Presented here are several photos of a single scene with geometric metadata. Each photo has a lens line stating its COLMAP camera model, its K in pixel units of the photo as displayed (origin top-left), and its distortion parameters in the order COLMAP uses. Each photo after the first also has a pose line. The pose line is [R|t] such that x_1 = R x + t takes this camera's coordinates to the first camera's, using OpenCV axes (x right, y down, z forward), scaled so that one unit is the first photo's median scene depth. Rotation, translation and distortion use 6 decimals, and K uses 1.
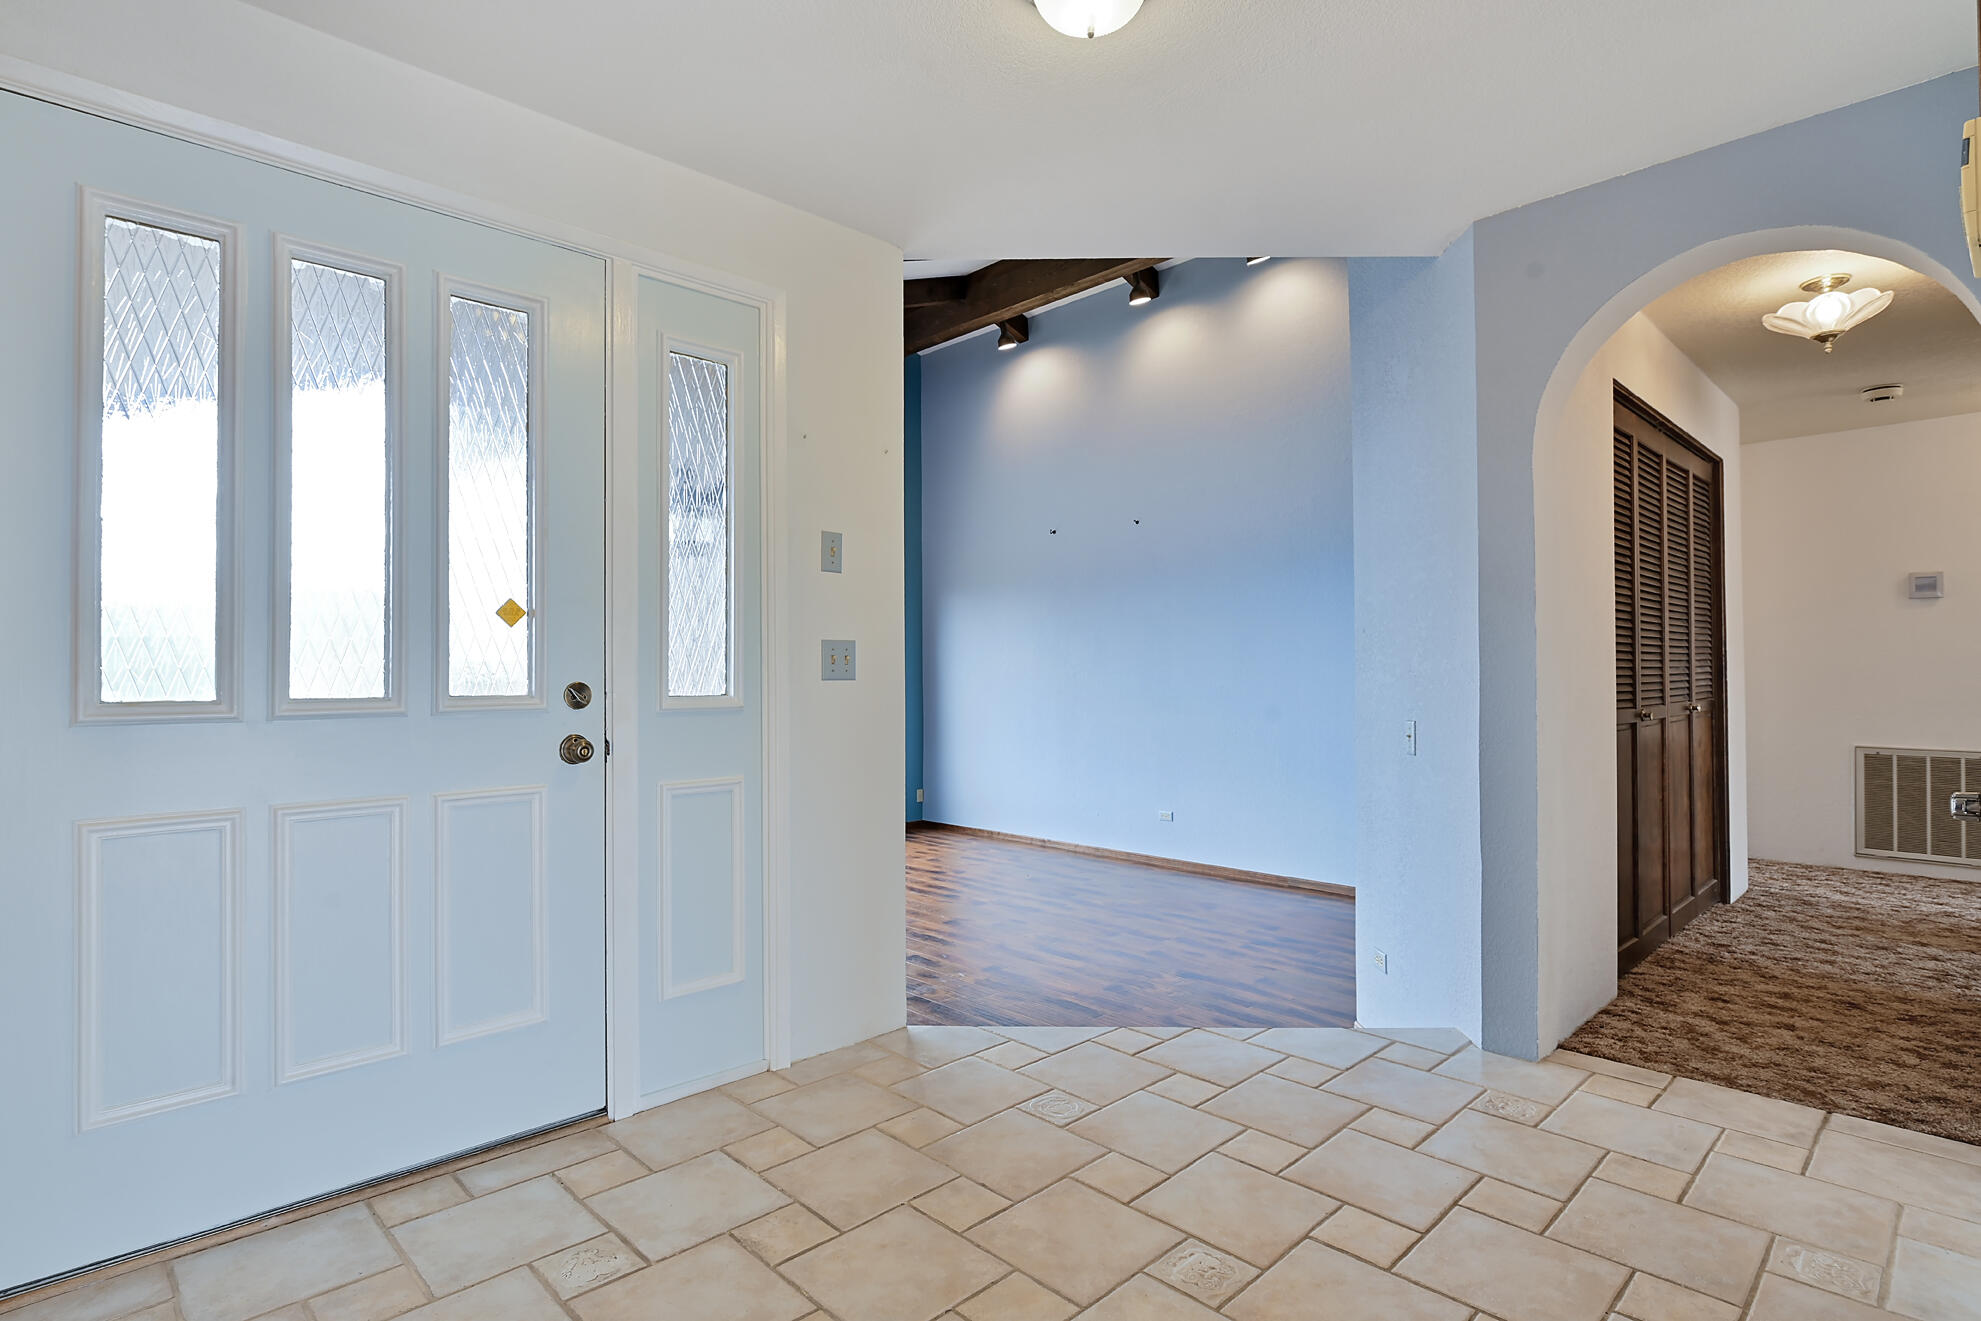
lens RADIAL K [[1025.8, 0, 994.8], [0, 1025.8, 660.3], [0, 0, 1]] dist [-0.013006, 0.002236]
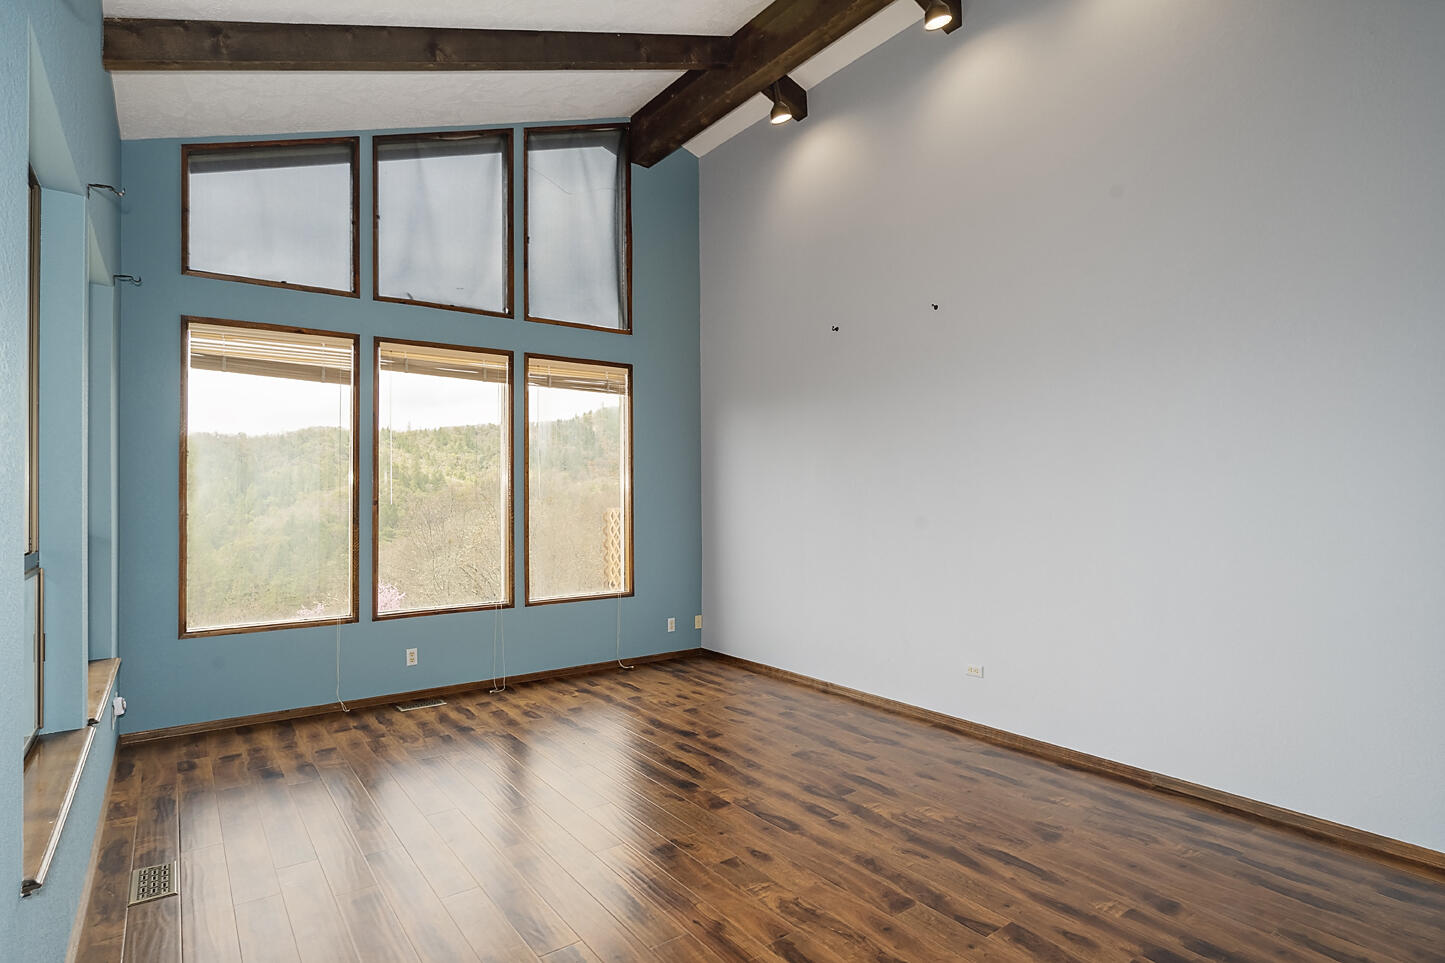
lens RADIAL K [[748.2, 0, 725.6], [0, 748.2, 481.4], [0, 0, 1]] dist [-0.013006, 0.002236]
pose [[0.991620, -0.003637, -0.129136, 0.056560], [0.003326, 0.999991, -0.002619, 0.006060], [0.129144, 0.002168, 0.991623, 0.442038]]
